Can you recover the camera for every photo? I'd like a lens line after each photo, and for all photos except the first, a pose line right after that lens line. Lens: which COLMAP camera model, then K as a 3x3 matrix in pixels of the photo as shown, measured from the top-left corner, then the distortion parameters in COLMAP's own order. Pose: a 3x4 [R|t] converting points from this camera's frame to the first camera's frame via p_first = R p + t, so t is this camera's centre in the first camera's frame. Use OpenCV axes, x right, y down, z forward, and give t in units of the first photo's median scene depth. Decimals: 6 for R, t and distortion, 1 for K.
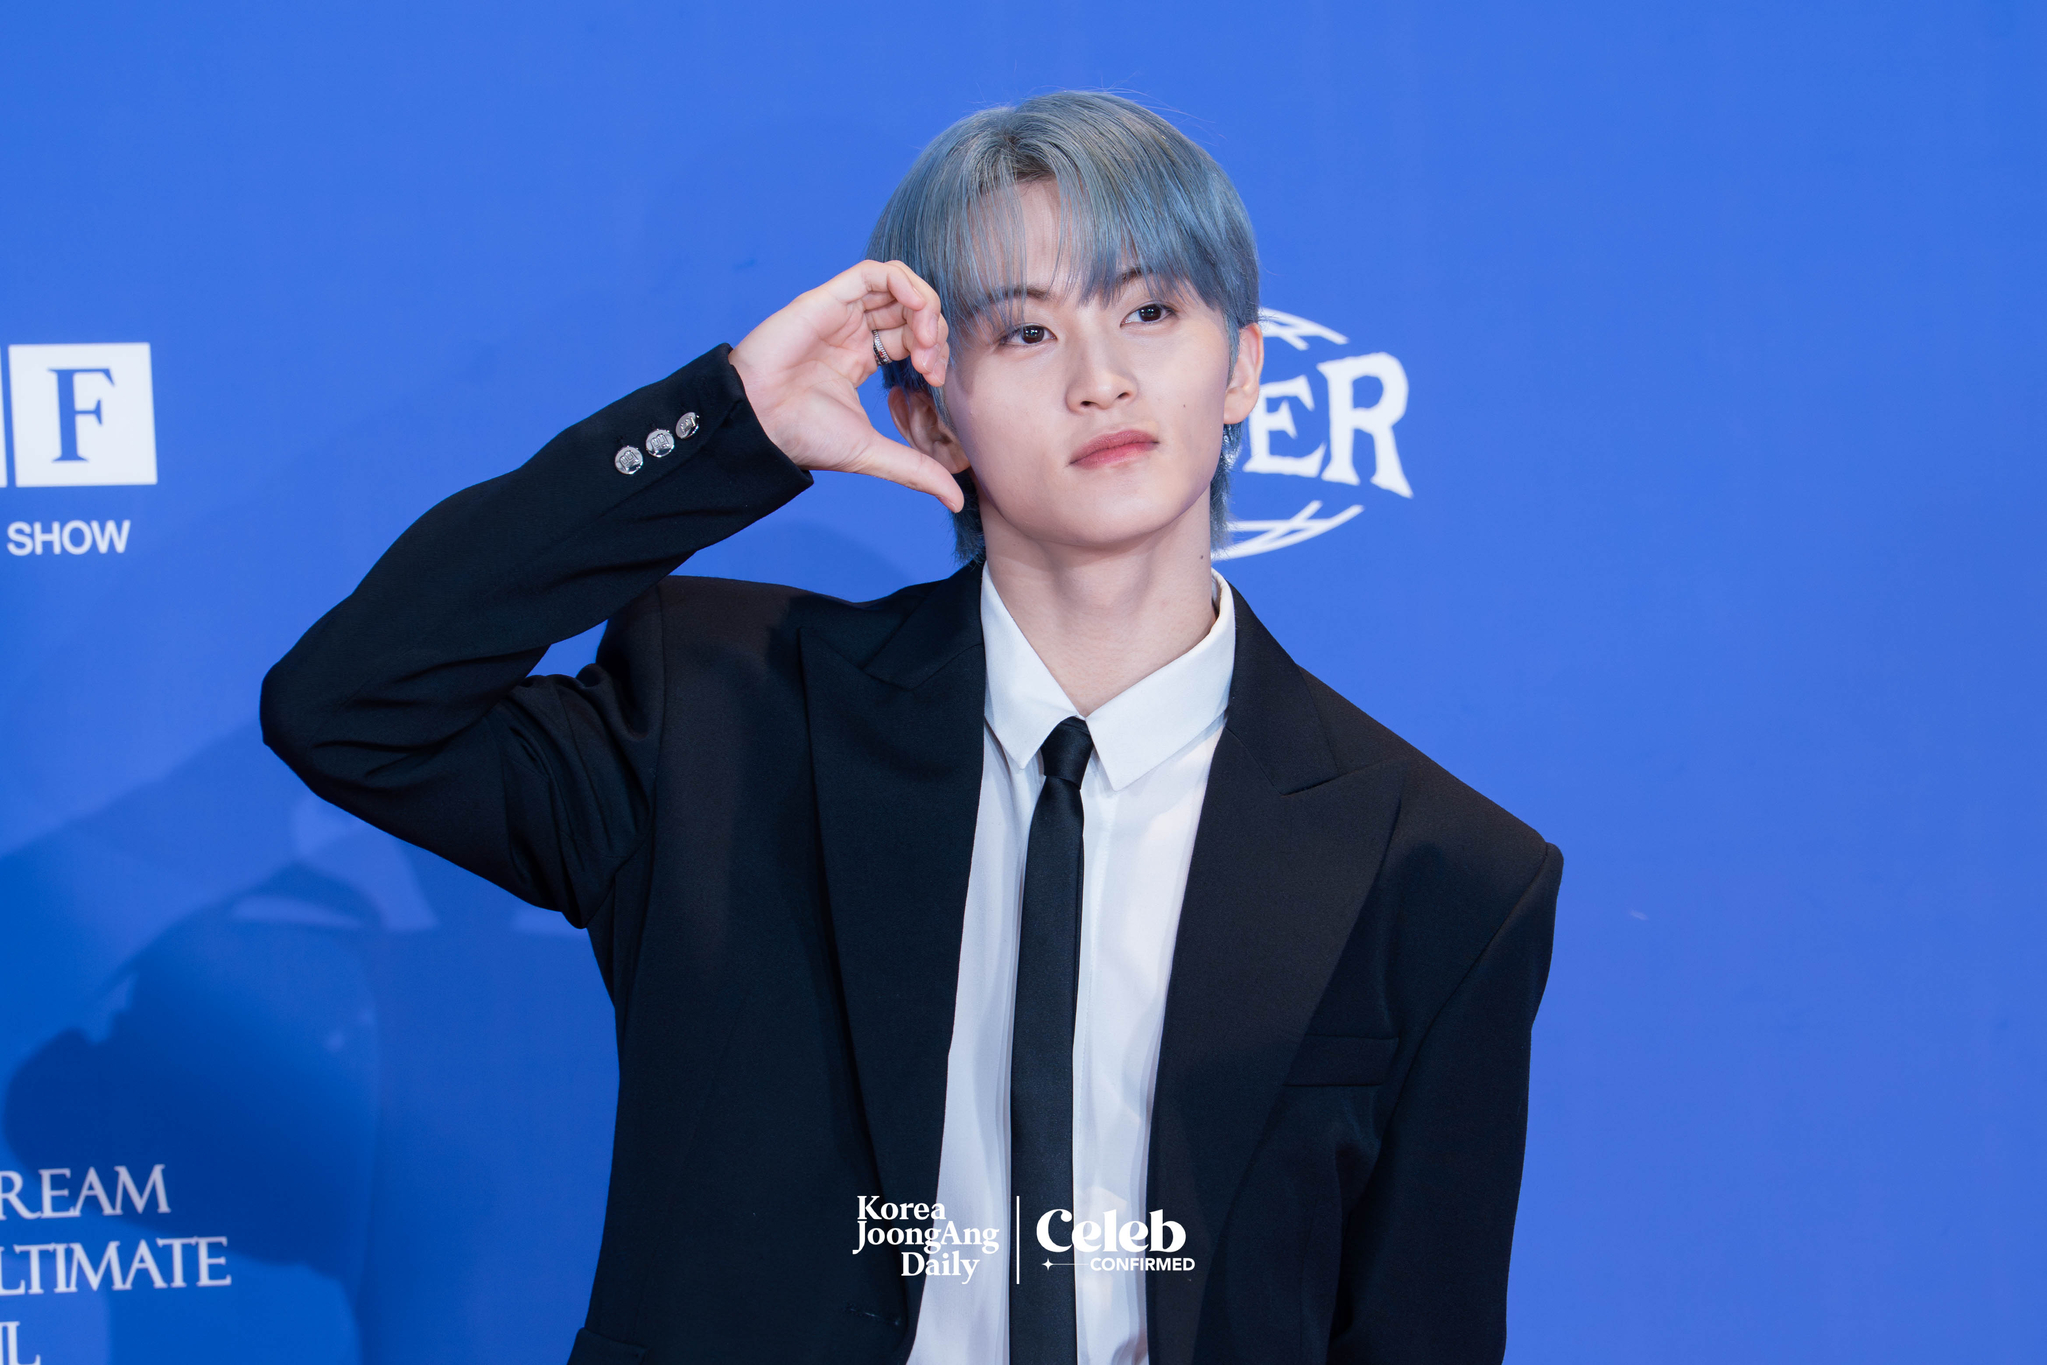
lens RADIAL K [[12931.6, 0, 1044.5], [0, 12931.6, 691.8], [0, 0, 1]] dist [1.218175, 0.000000]
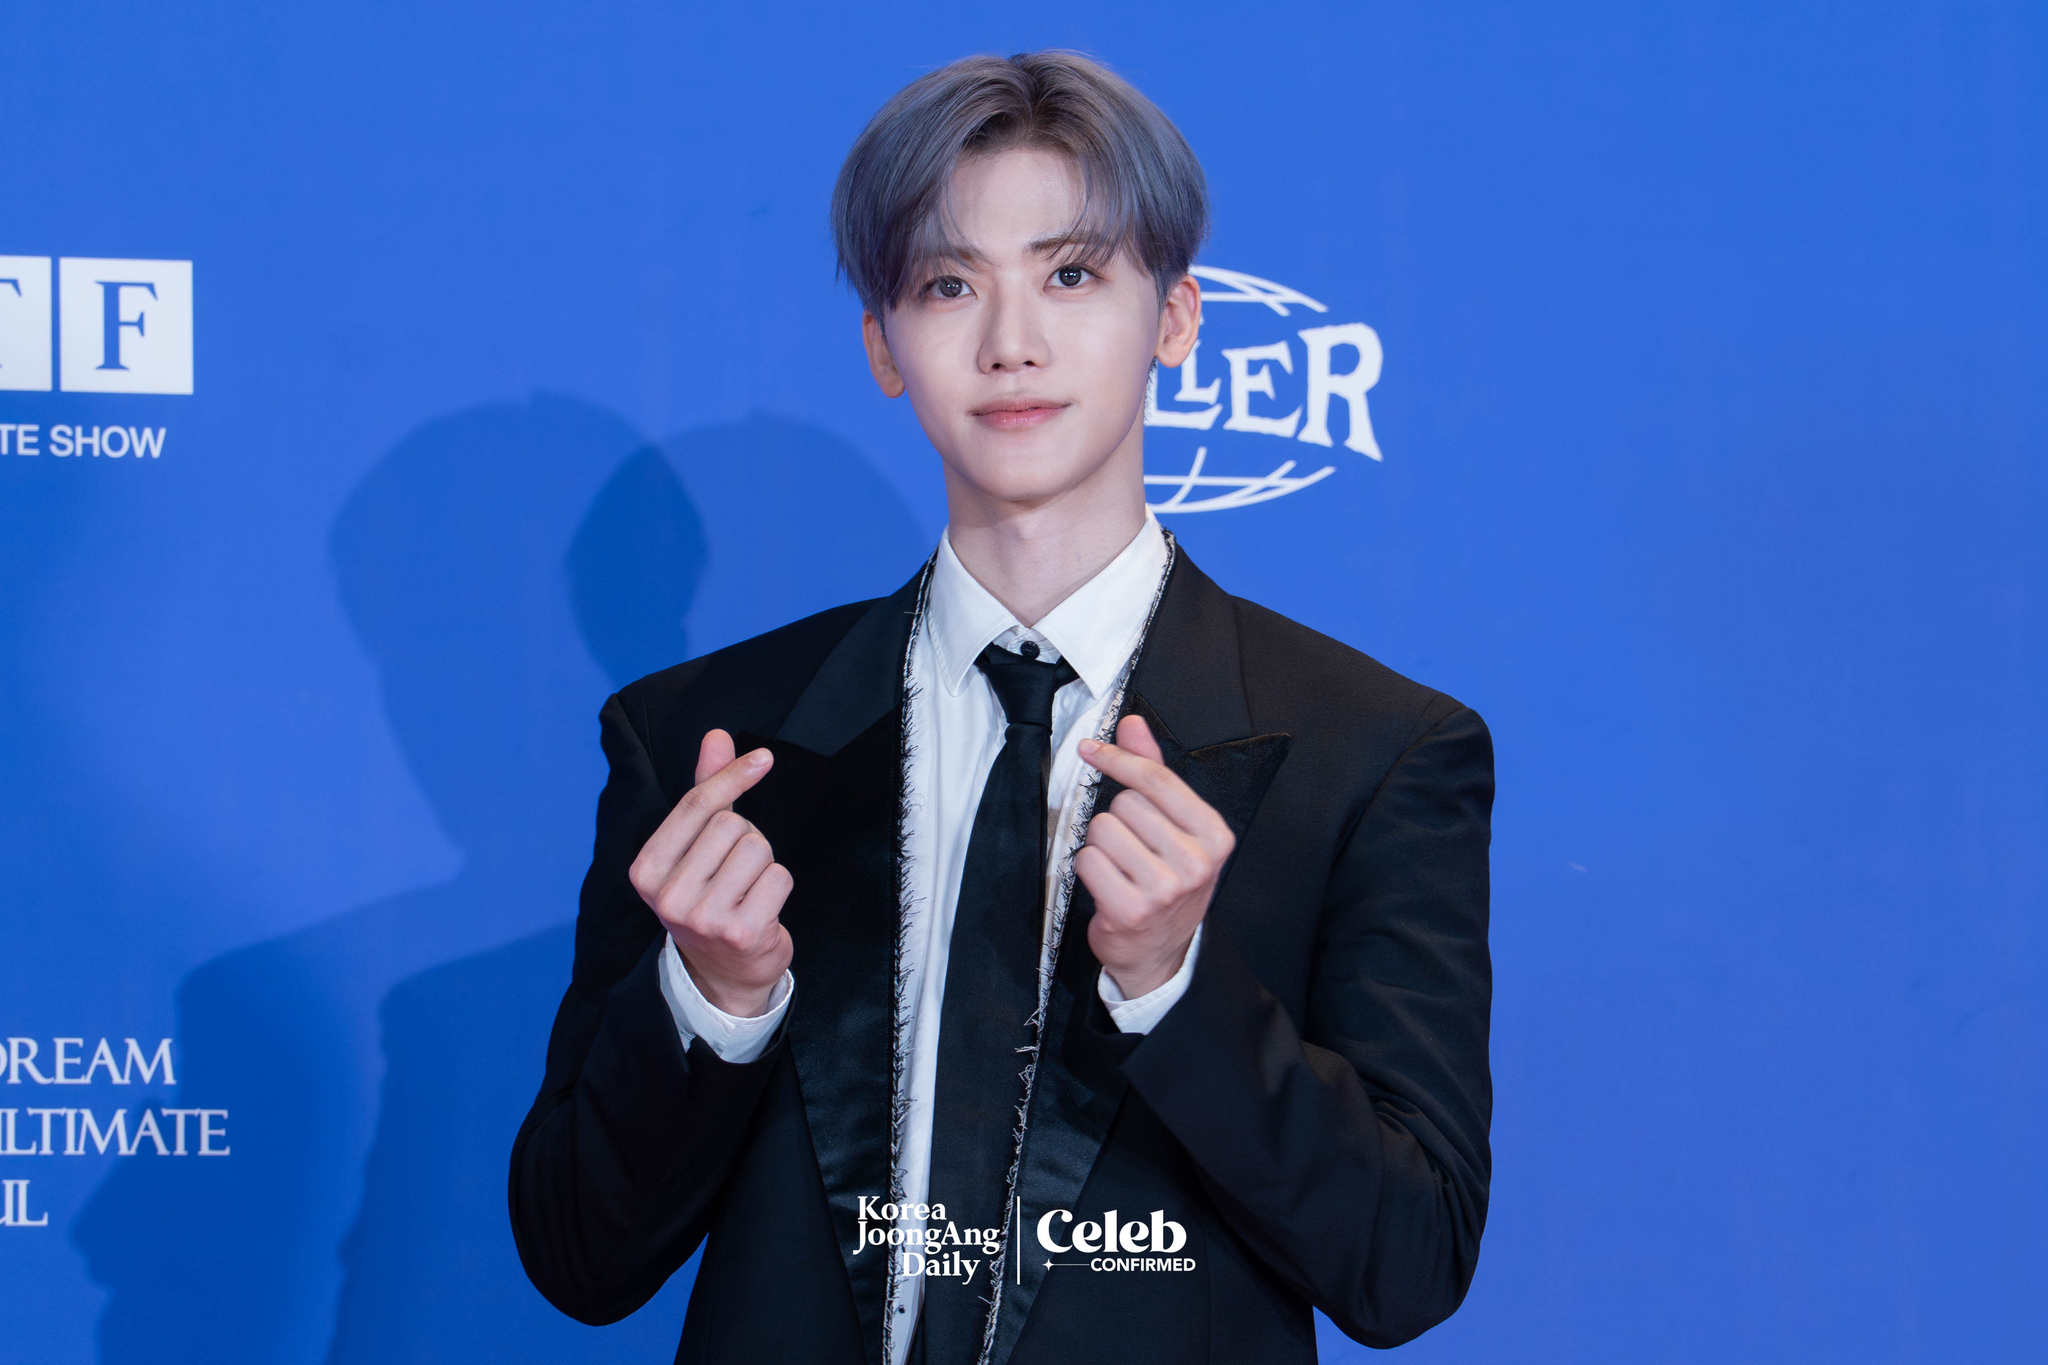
lens RADIAL K [[10910.0, 0, 1040.0], [0, 10910.0, 674.6], [0, 0, 1]] dist [0.518173, 0.000000]
pose [[0.998960, 0.045578, -0.000957, 0.002246], [-0.045570, 0.998936, 0.007100, -0.002729], [0.001279, -0.007049, 0.999974, 0.112370]]
